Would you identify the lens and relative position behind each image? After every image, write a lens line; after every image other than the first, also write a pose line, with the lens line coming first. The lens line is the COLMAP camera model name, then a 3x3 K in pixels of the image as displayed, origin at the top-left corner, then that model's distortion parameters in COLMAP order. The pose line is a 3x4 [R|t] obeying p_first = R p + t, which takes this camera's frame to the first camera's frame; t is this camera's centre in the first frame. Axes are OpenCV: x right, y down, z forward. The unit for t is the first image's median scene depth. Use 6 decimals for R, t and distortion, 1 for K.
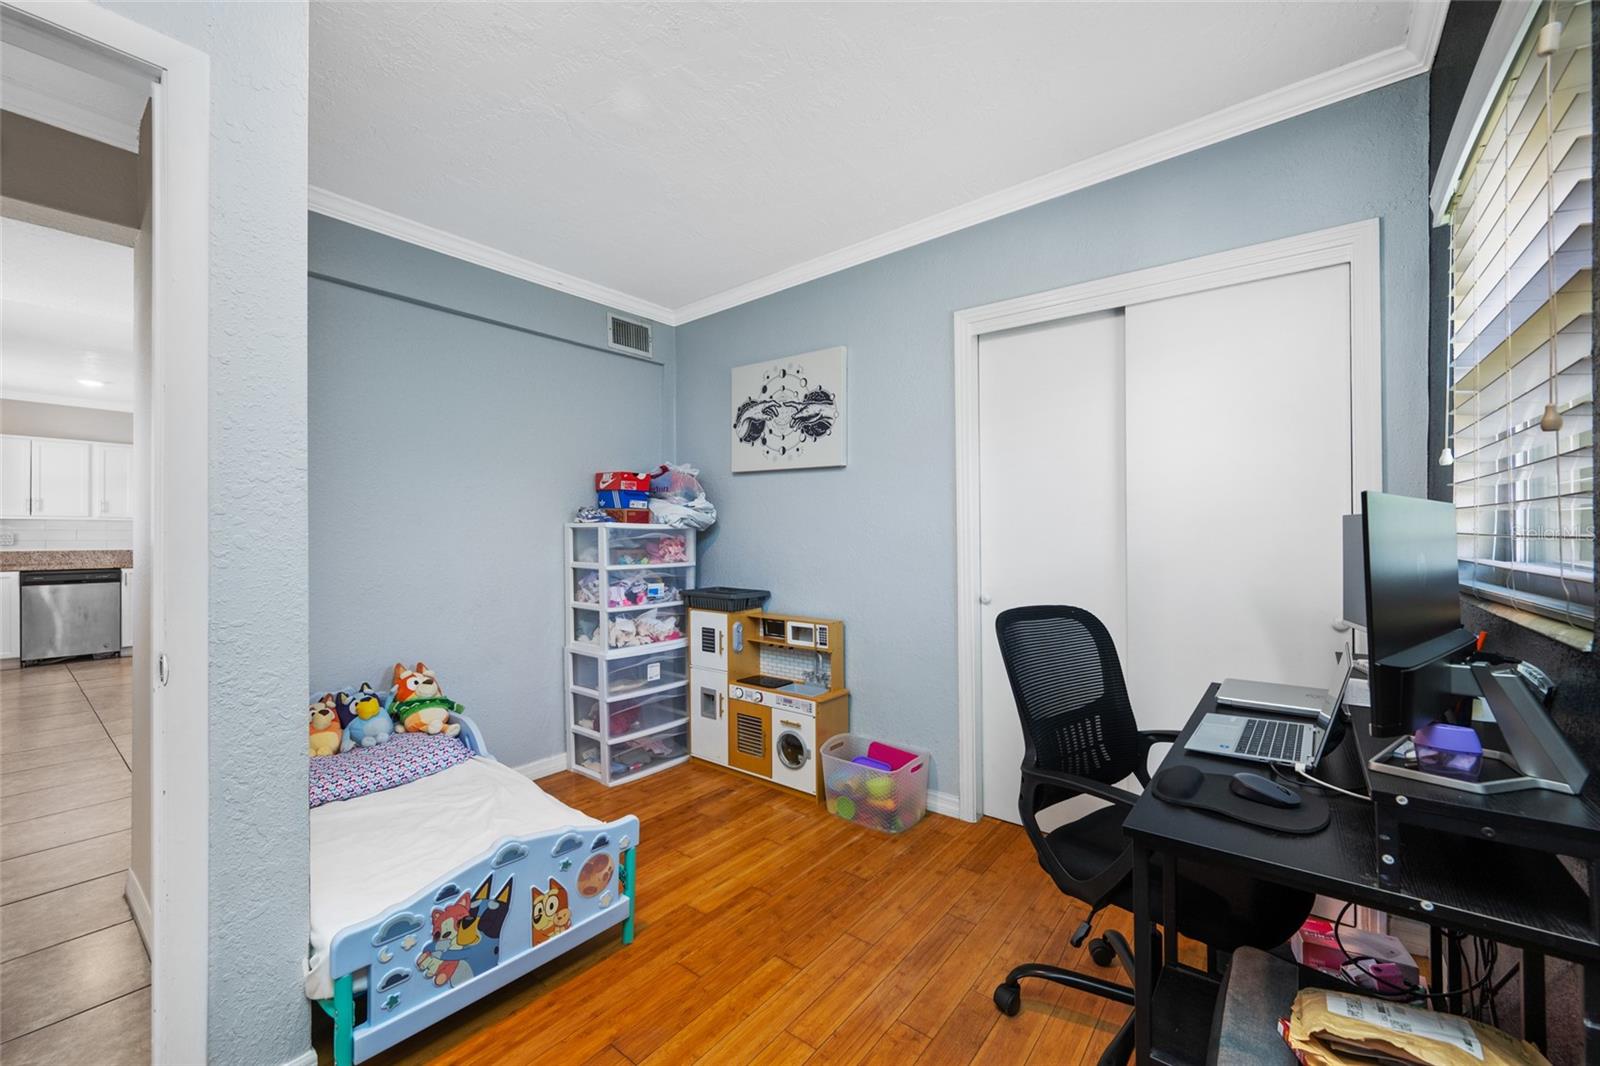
lens RADIAL K [[635.4, 0, 826.0], [0, 635.4, 539.0], [0, 0, 1]] dist [-0.002836, -0.000171]
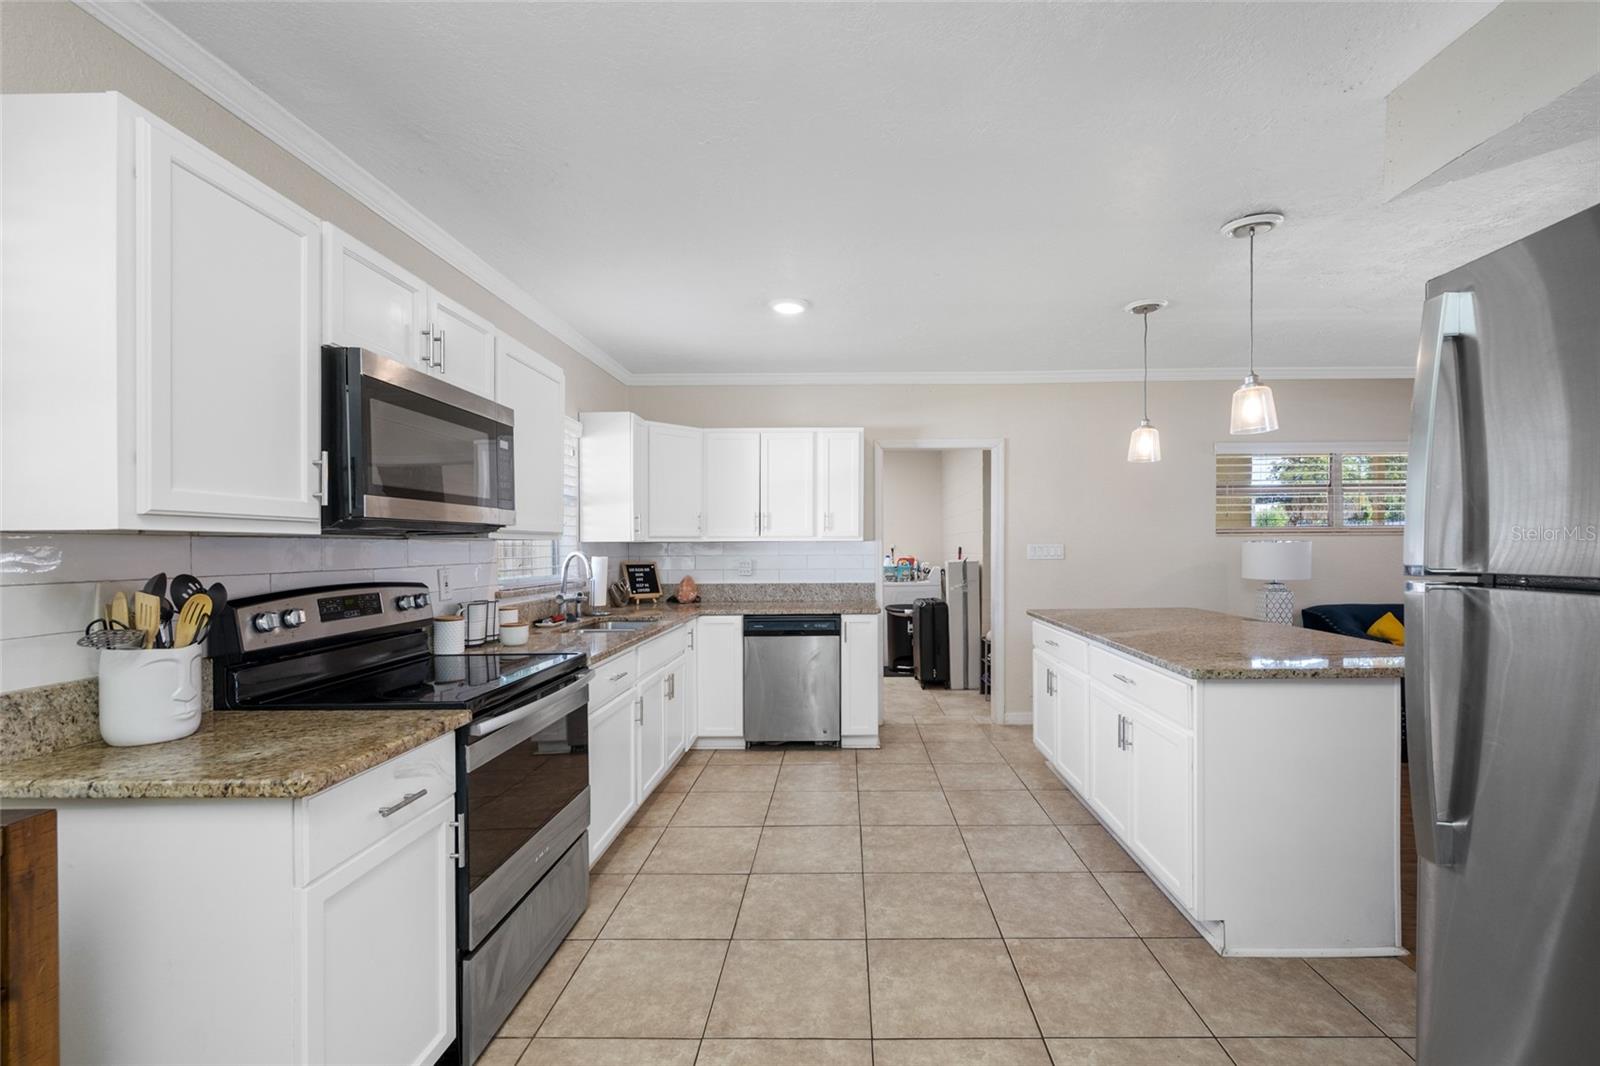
lens RADIAL K [[670.9, 0, 836.7], [0, 670.9, 539.7], [0, 0, 1]] dist [0.000566, -0.000522]
pose [[0.578570, -0.011442, -0.815553, -2.279723], [0.000832, 0.999909, -0.013438, -0.087931], [0.815632, 0.007096, 0.578527, 2.463199]]
